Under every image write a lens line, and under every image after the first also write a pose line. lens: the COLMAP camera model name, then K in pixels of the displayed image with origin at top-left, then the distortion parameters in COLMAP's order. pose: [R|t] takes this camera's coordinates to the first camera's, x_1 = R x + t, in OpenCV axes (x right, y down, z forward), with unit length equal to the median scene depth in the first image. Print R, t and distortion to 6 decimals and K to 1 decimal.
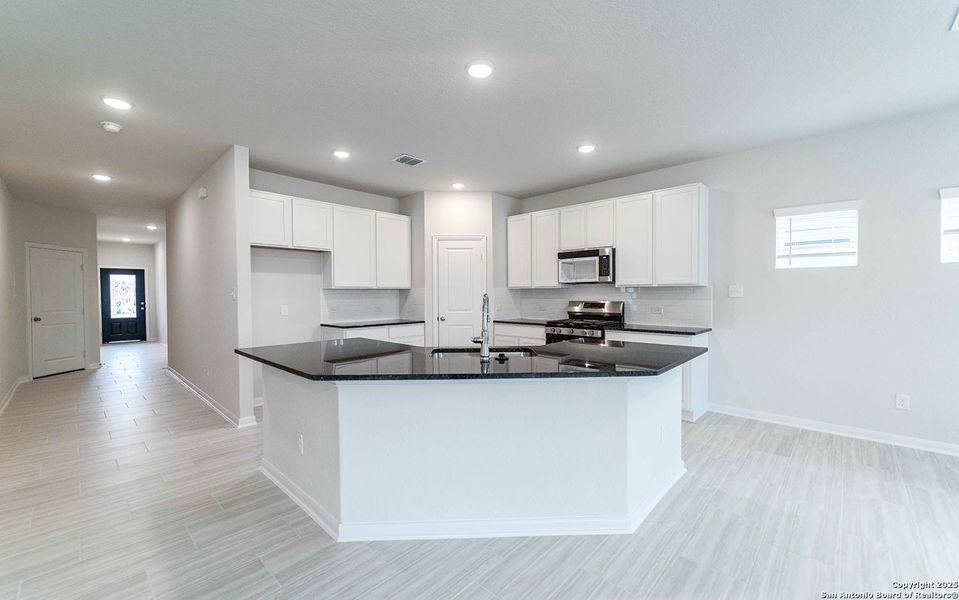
lens RADIAL K [[384.6, 0, 487.9], [0, 384.6, 297.4], [0, 0, 1]] dist [0.002450, -0.000839]
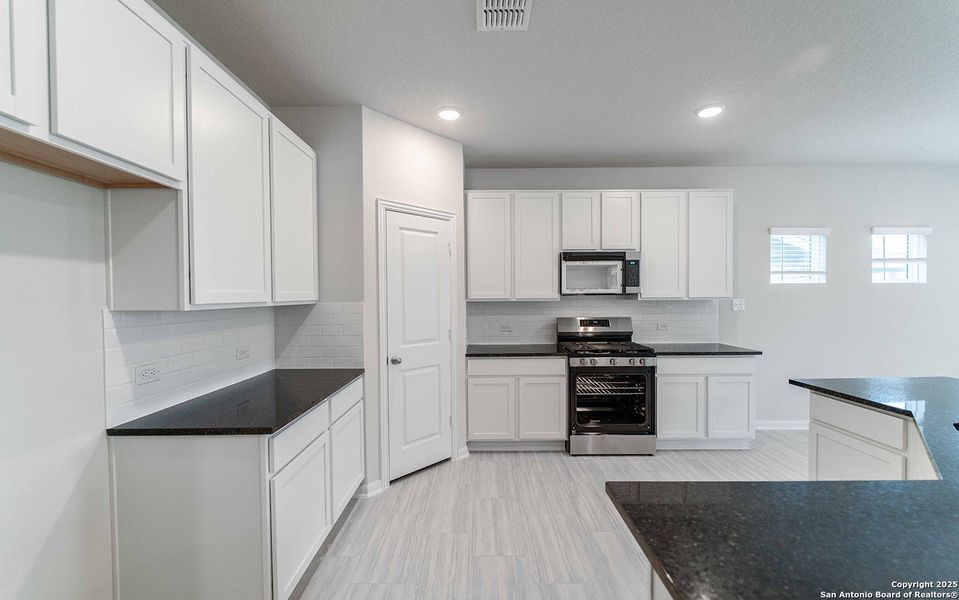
lens RADIAL K [[384.6, 0, 483.9], [0, 384.6, 302.3], [0, 0, 1]] dist [0.002450, -0.000839]
pose [[0.731479, -0.011082, 0.681774, -0.437678], [0.010526, 0.999932, 0.004960, -0.028750], [-0.681782, 0.003548, 0.731546, 0.603544]]
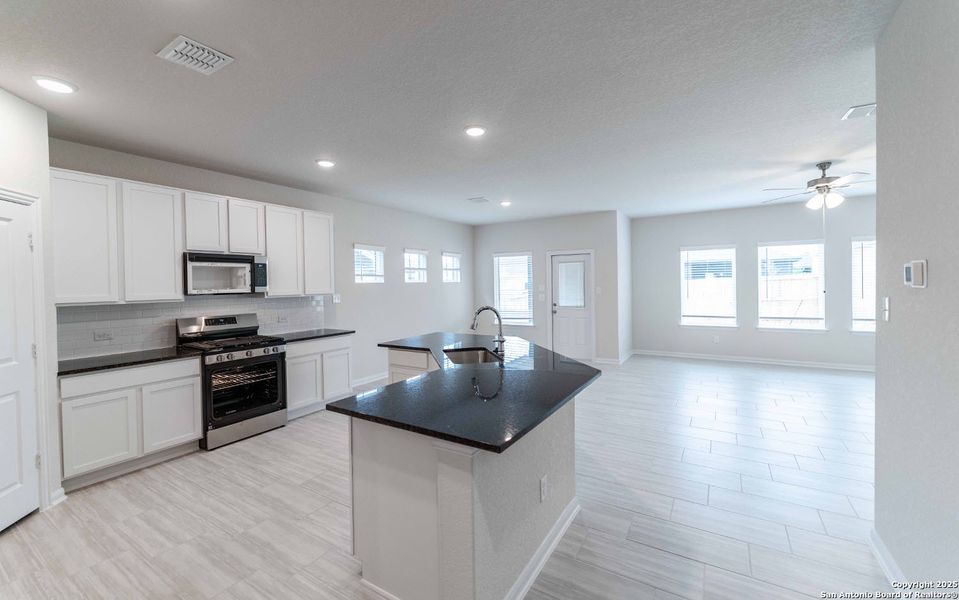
lens RADIAL K [[384.6, 0, 474.5], [0, 384.6, 287.0], [0, 0, 1]] dist [0.002450, -0.000839]
pose [[-0.169261, 0.000153, 0.985571, -0.644591], [0.031345, 0.999495, 0.005228, -0.040912], [-0.985073, 0.031778, -0.169180, 0.629333]]
